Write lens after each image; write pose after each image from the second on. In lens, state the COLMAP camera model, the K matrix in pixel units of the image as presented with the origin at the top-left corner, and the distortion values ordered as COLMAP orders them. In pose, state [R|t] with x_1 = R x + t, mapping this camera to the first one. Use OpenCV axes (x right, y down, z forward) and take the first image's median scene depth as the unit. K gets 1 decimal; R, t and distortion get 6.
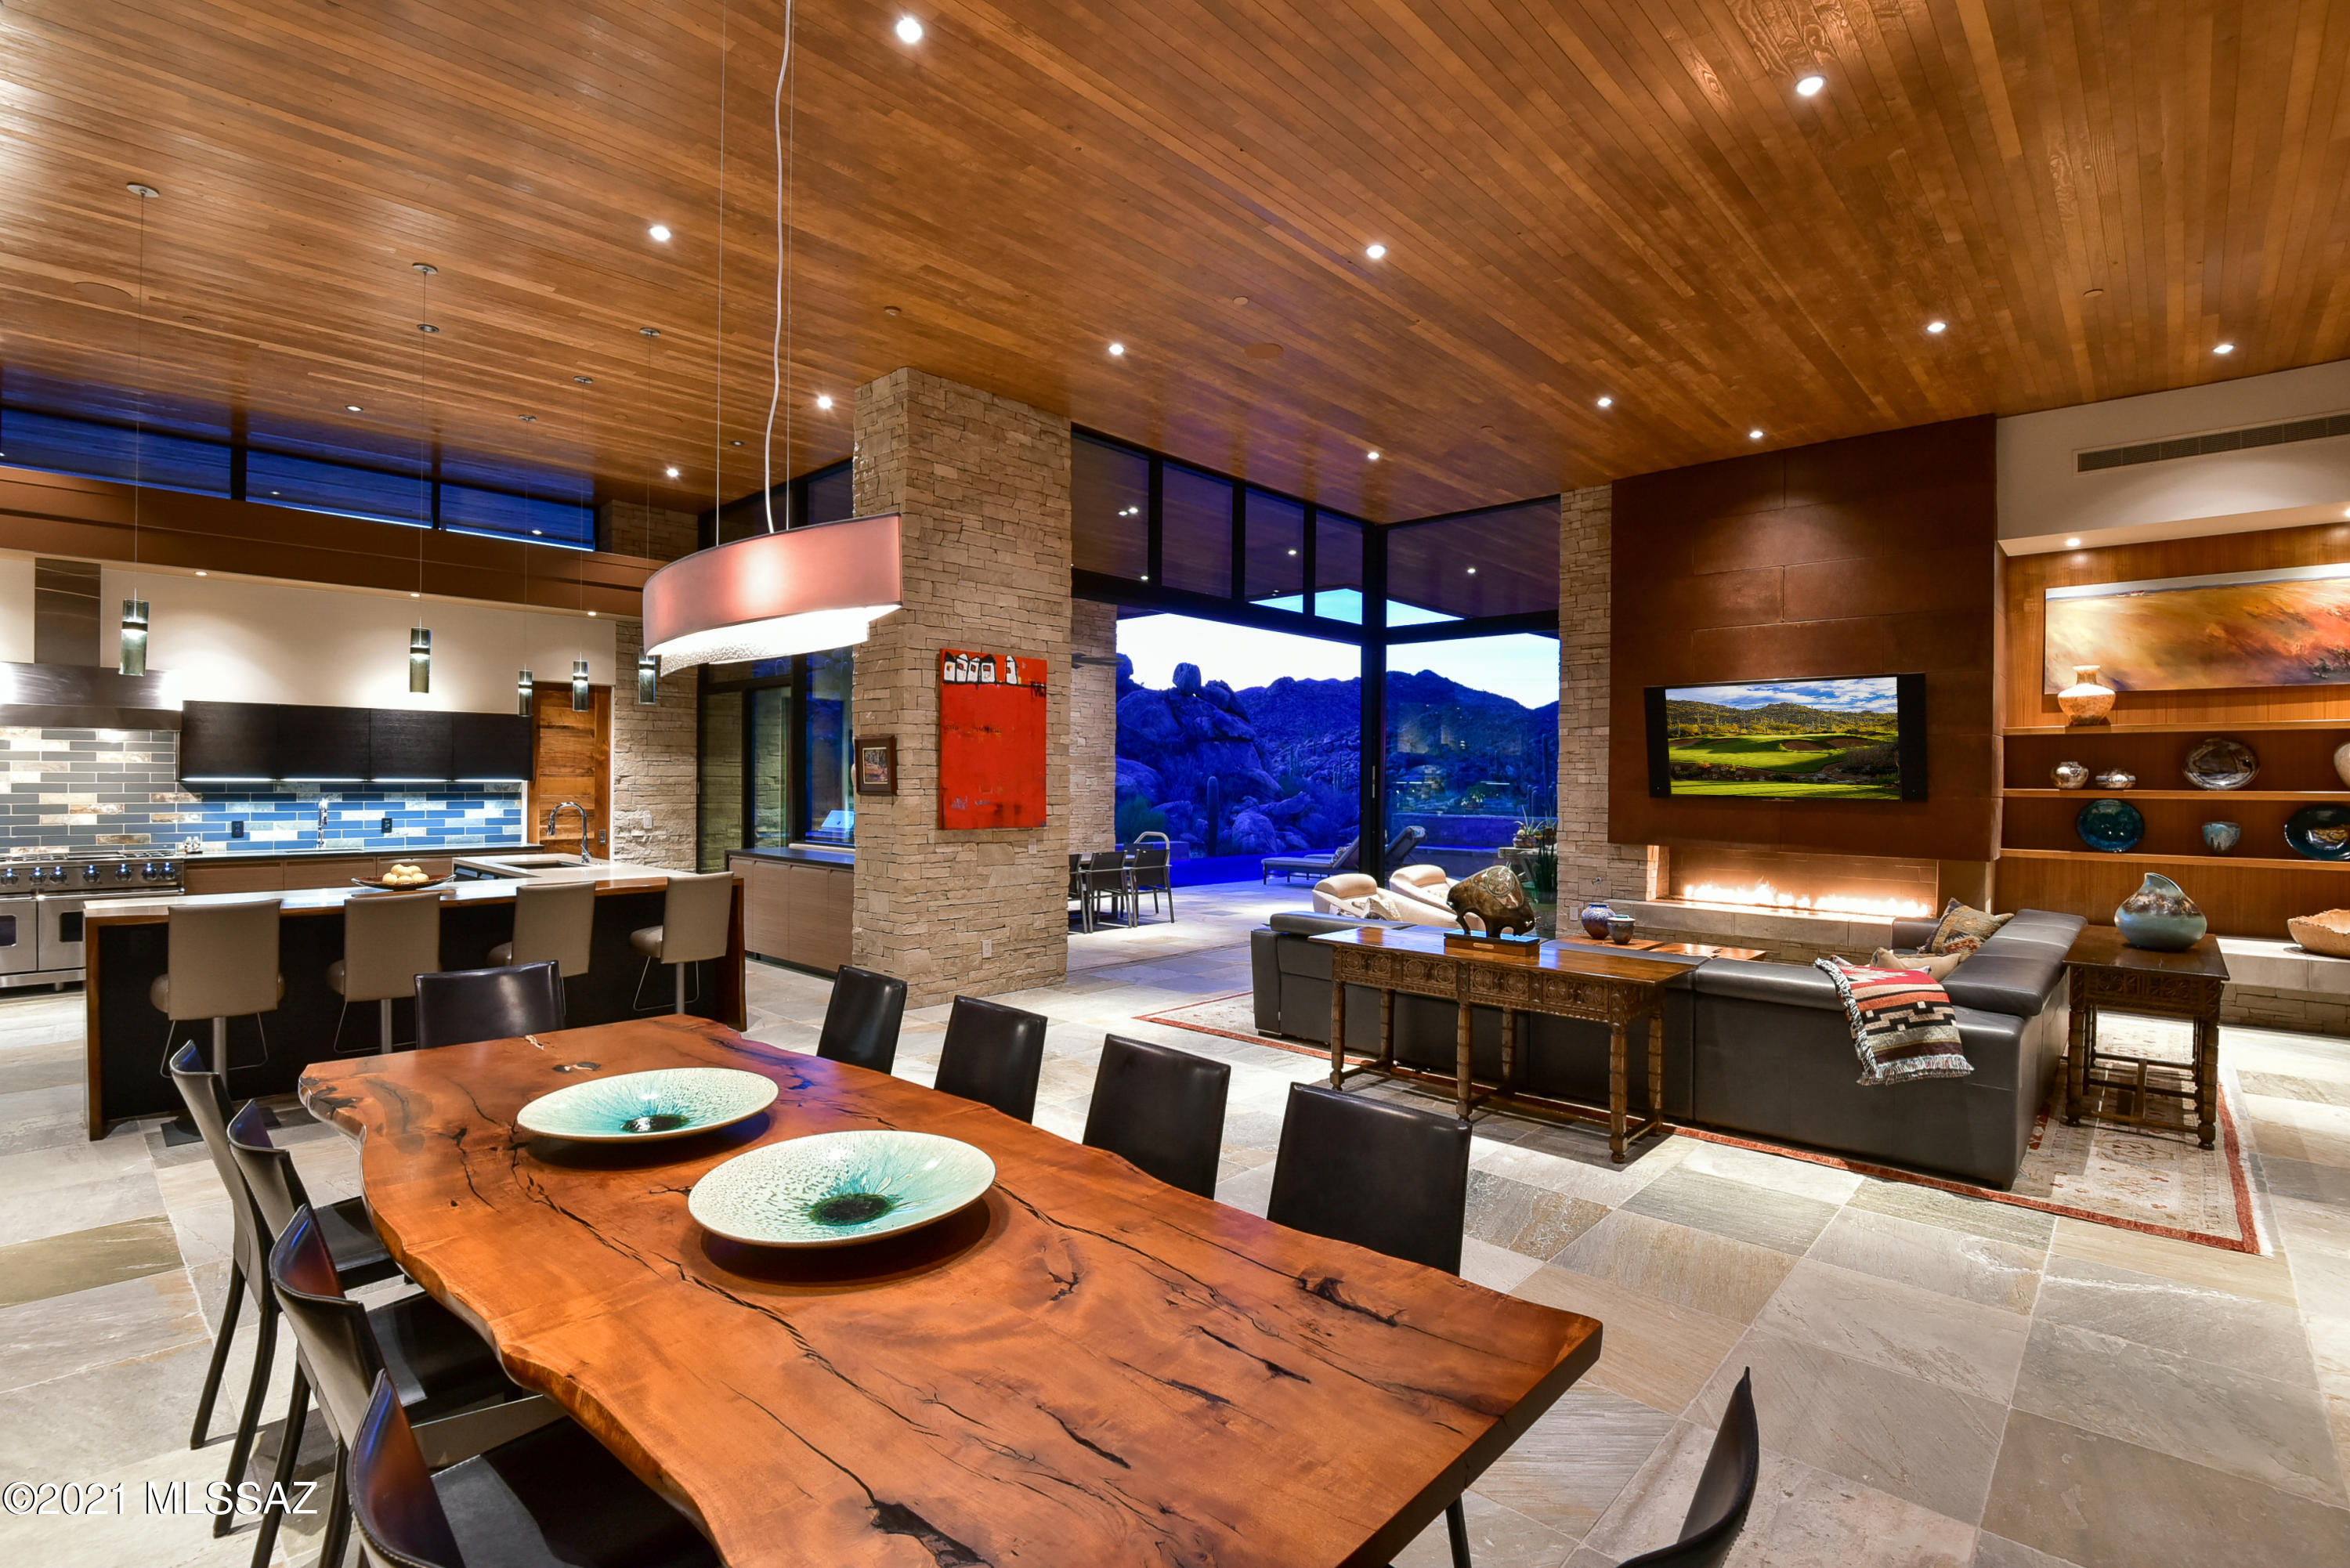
lens RADIAL K [[1083.9, 0, 1175.0], [0, 1083.9, 784.0], [0, 0, 1]] dist [-0.010766, -0.007065]
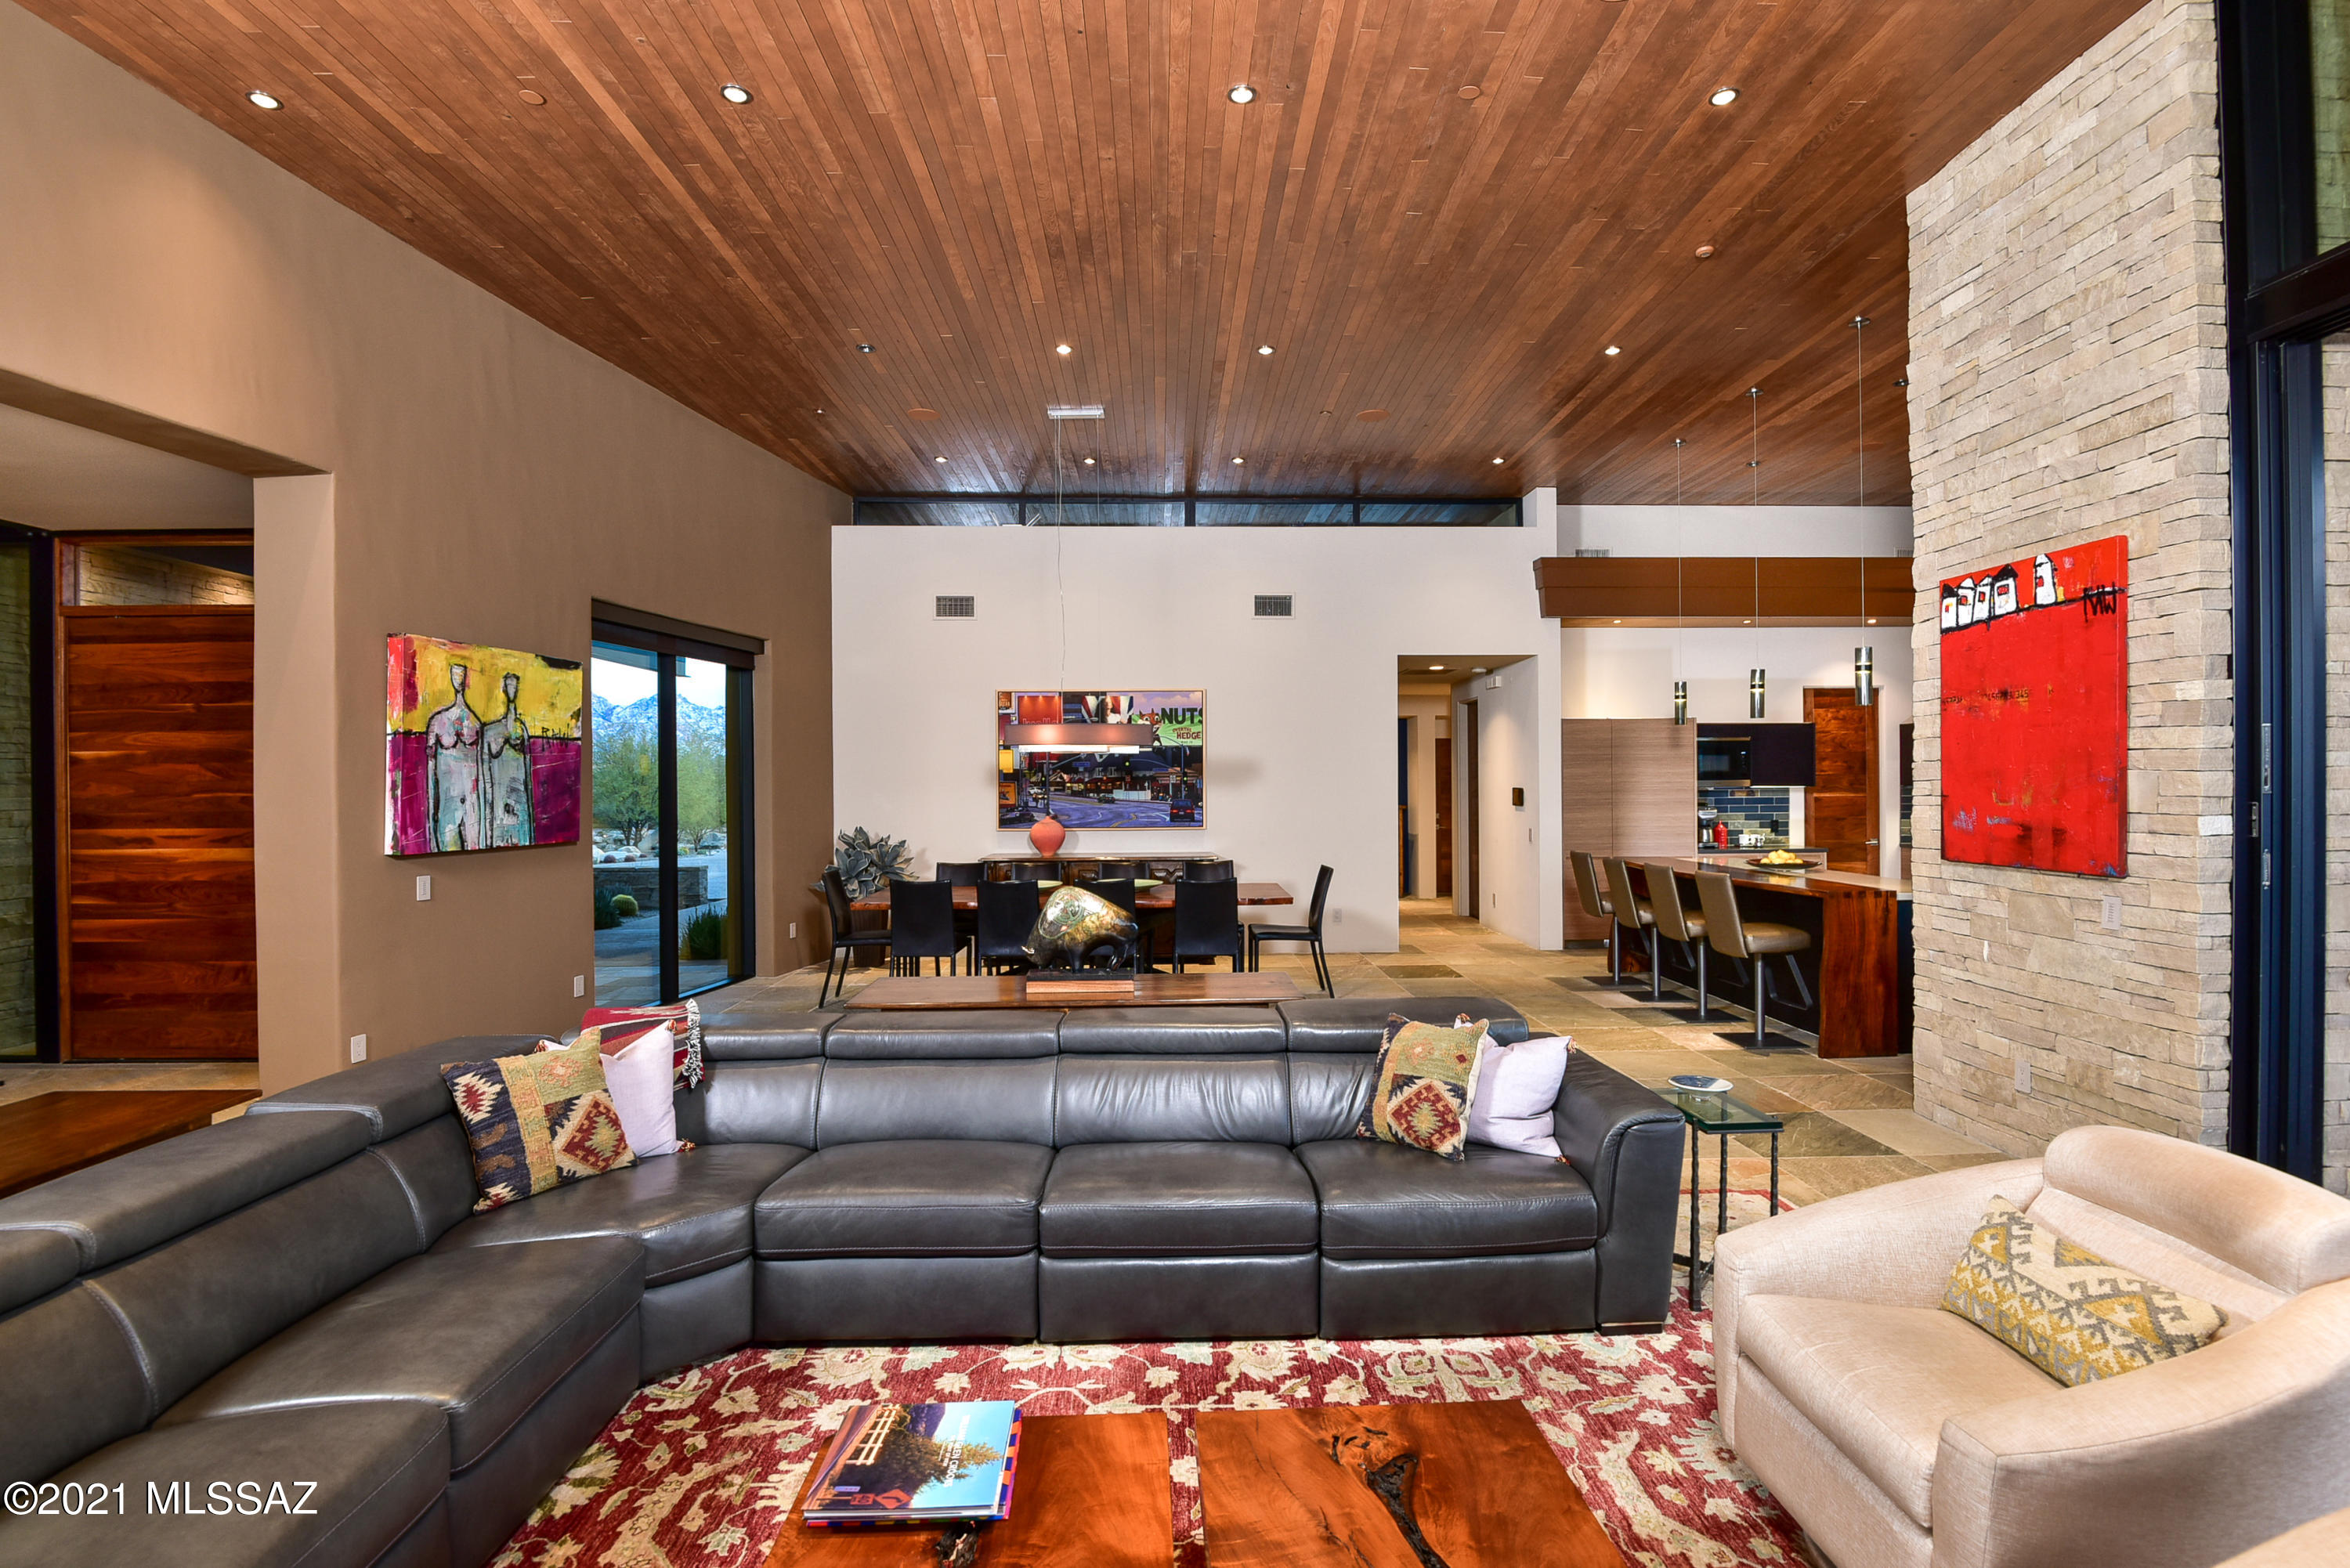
lens RADIAL K [[1102.1, 0, 1181.5], [0, 1102.1, 787.2], [0, 0, 1]] dist [-0.001494, -0.013092]
pose [[-0.716494, -0.000422, -0.697593, 0.532445], [-0.001600, 0.999998, 0.001038, -0.000768], [0.697592, 0.001860, -0.716493, 1.071634]]
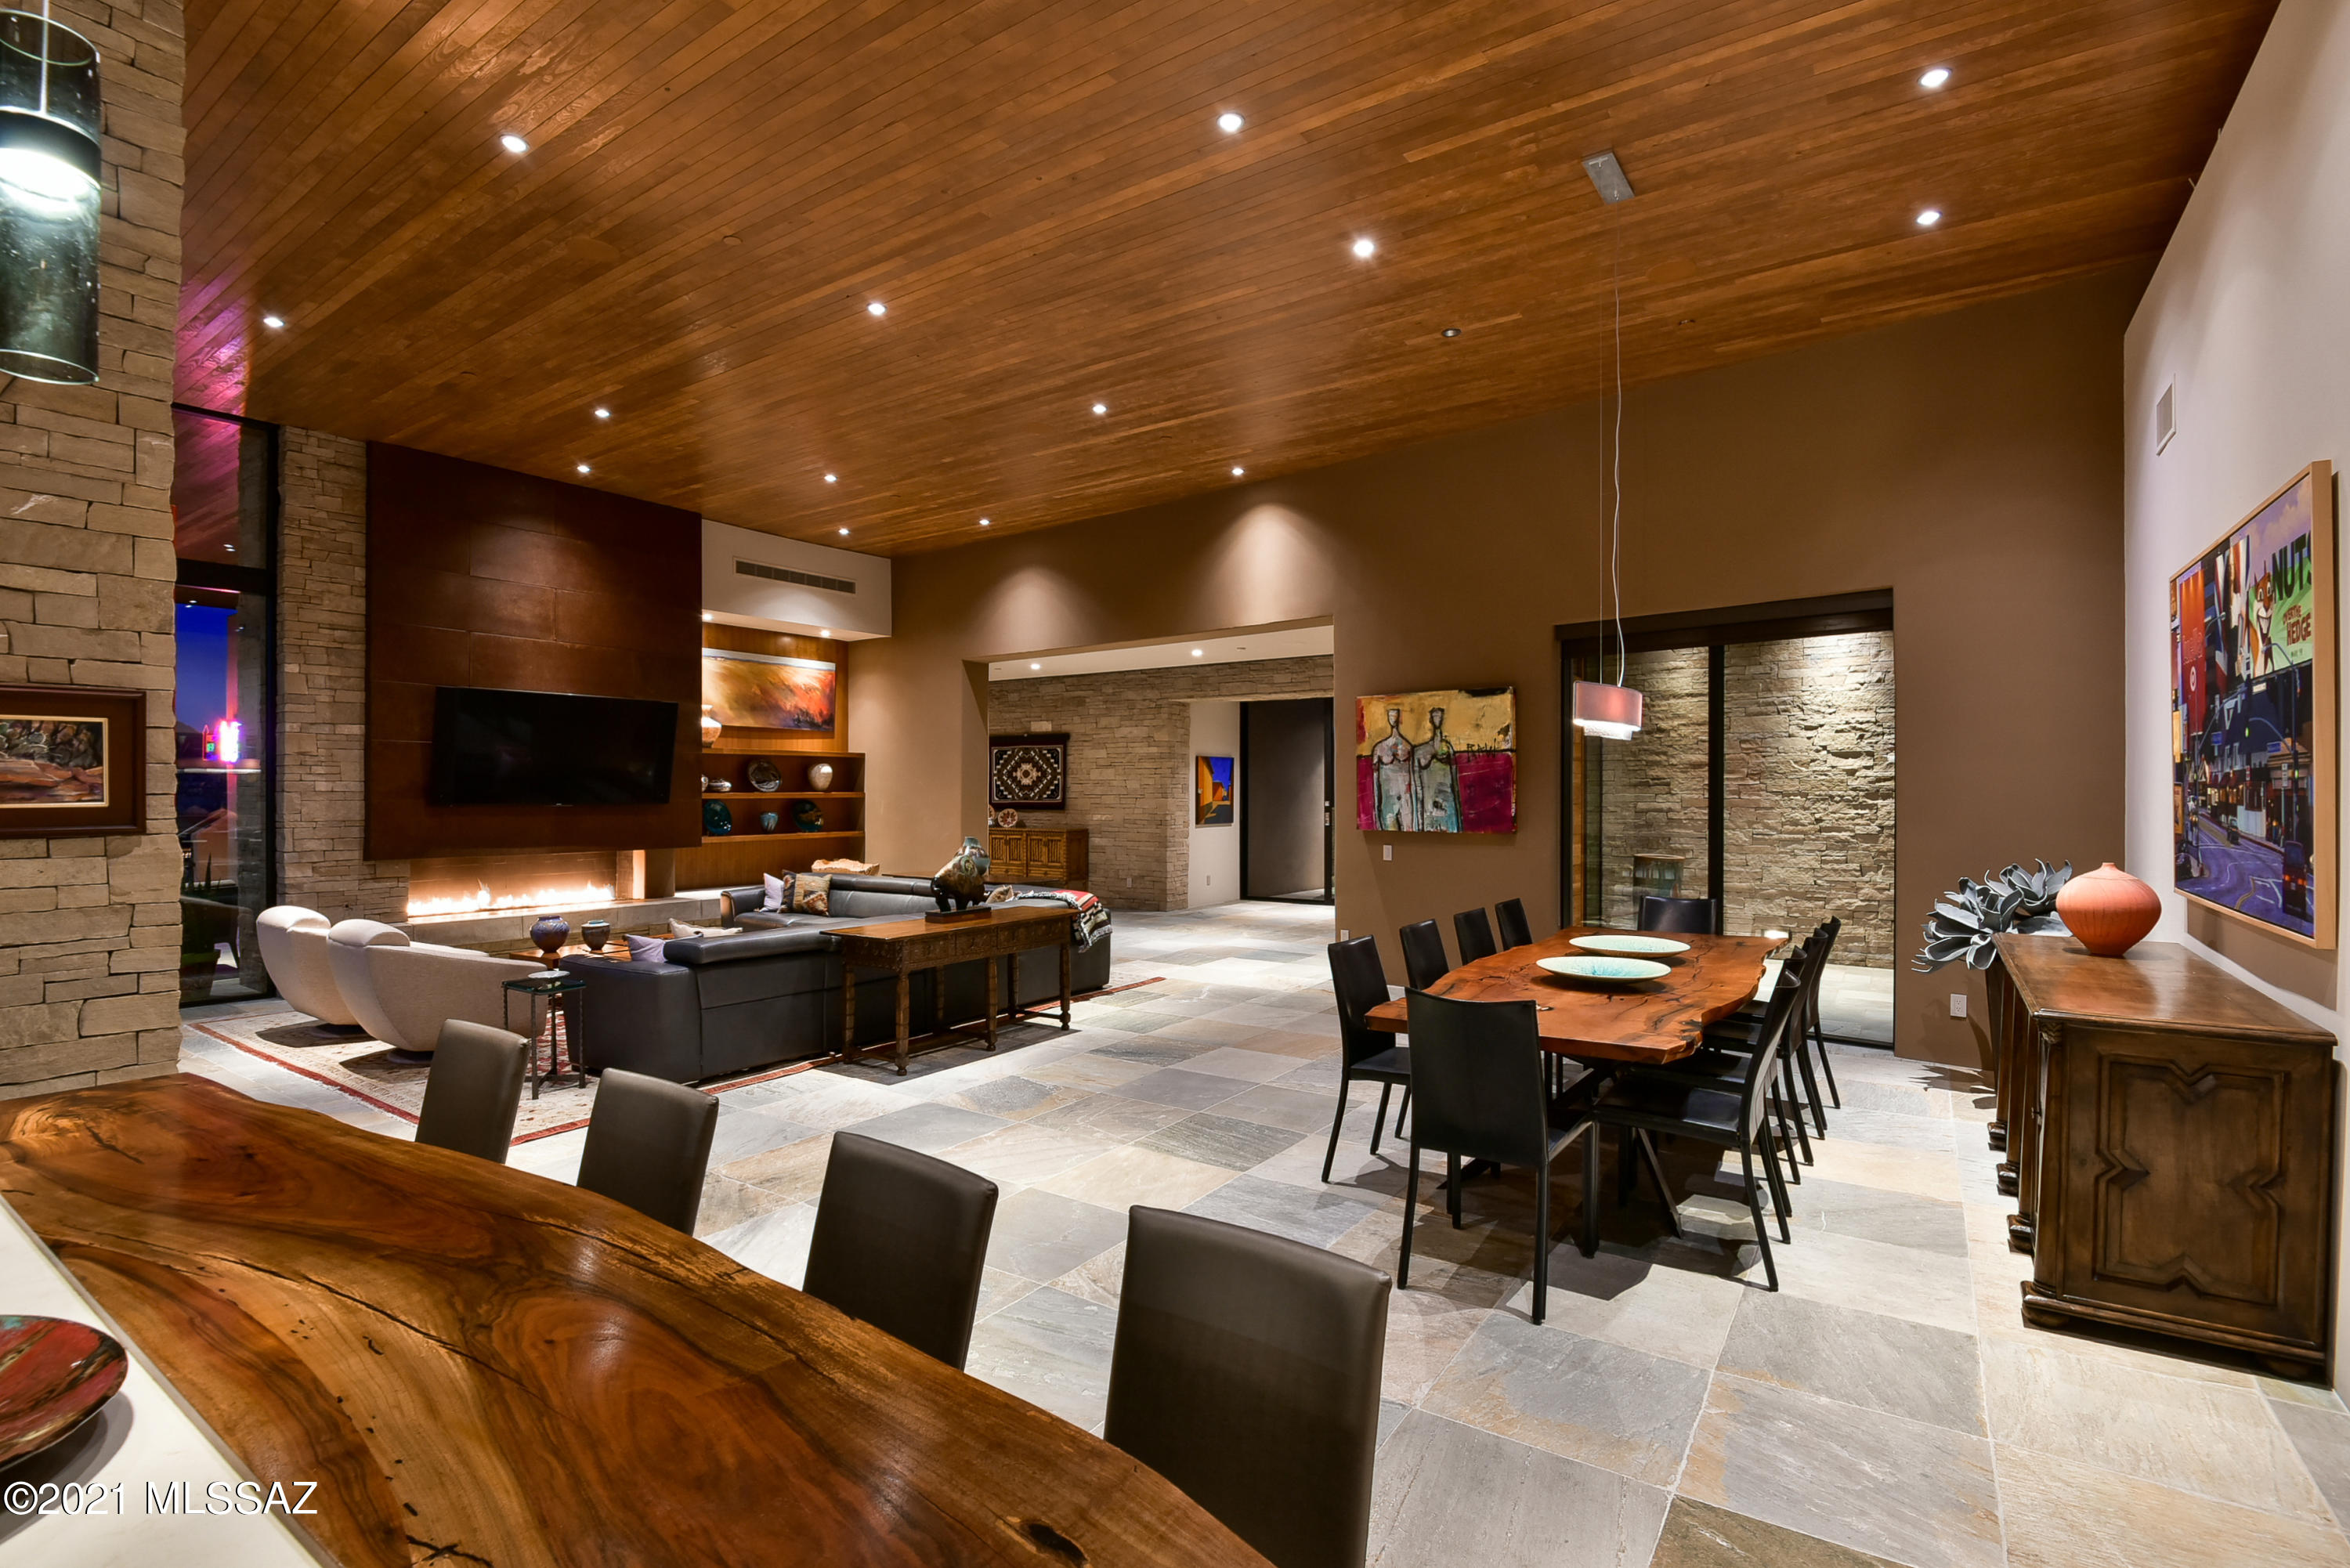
lens RADIAL K [[1085.0, 0, 1183.2], [0, 1085.0, 796.2], [0, 0, 1]] dist [-0.010699, -0.007079]
pose [[-0.151330, -0.012876, 0.988399, -0.667436], [0.003064, 0.999904, 0.013495, -0.007662], [-0.988478, 0.005070, -0.151277, 0.602432]]
